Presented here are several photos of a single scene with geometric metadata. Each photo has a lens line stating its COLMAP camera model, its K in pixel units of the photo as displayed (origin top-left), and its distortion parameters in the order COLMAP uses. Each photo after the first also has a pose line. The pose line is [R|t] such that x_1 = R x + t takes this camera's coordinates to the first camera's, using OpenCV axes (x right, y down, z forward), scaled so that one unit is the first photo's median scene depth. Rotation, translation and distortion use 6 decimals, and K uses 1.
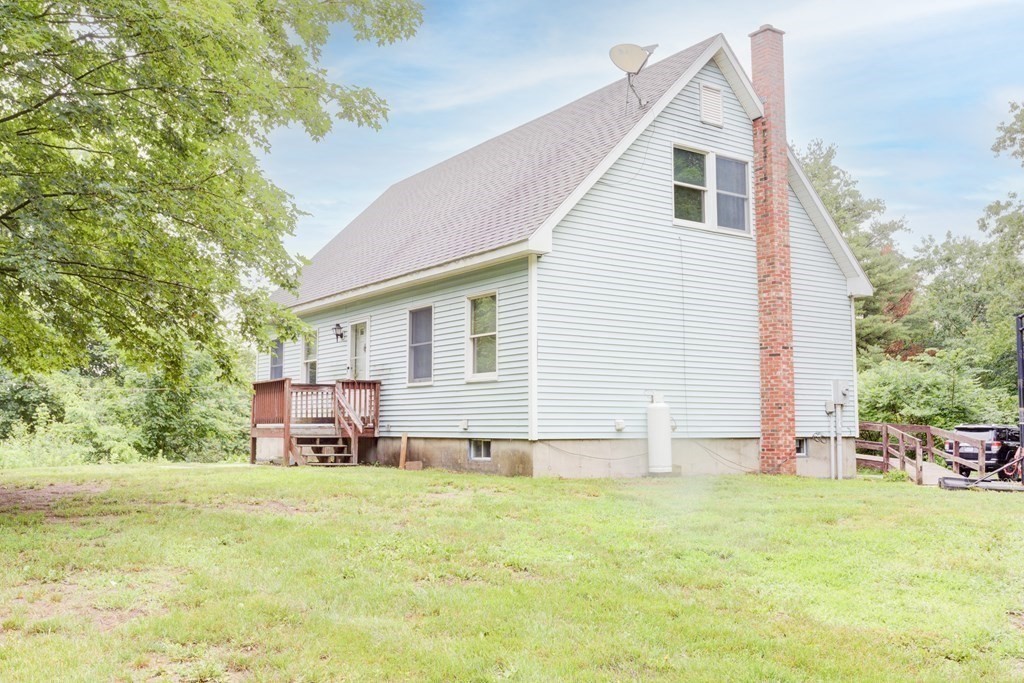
lens RADIAL K [[934.7, 0, 511.7], [0, 934.7, 341.7], [0, 0, 1]] dist [-0.002032, 0.000000]
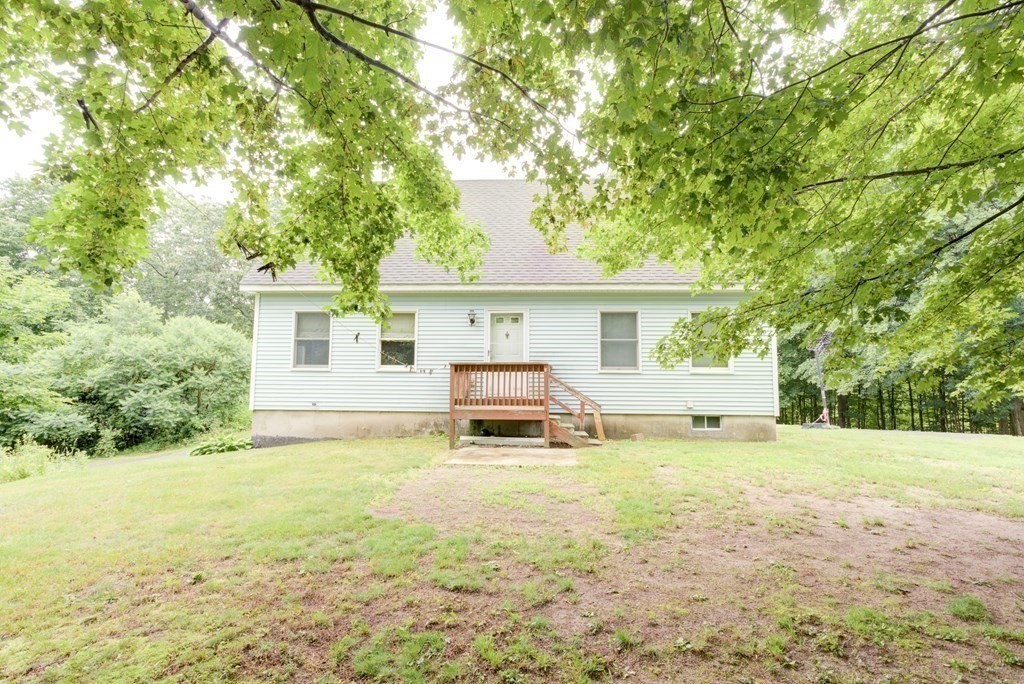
lens RADIAL K [[497.0, 0, 511.4], [0, 497.0, 348.4], [0, 0, 1]] dist [-0.003614, -0.000210]
pose [[0.614944, 0.097871, 0.782474, -0.727481], [-0.084330, 0.994740, -0.058146, 0.066916], [-0.784049, -0.030230, 0.619963, 0.710302]]
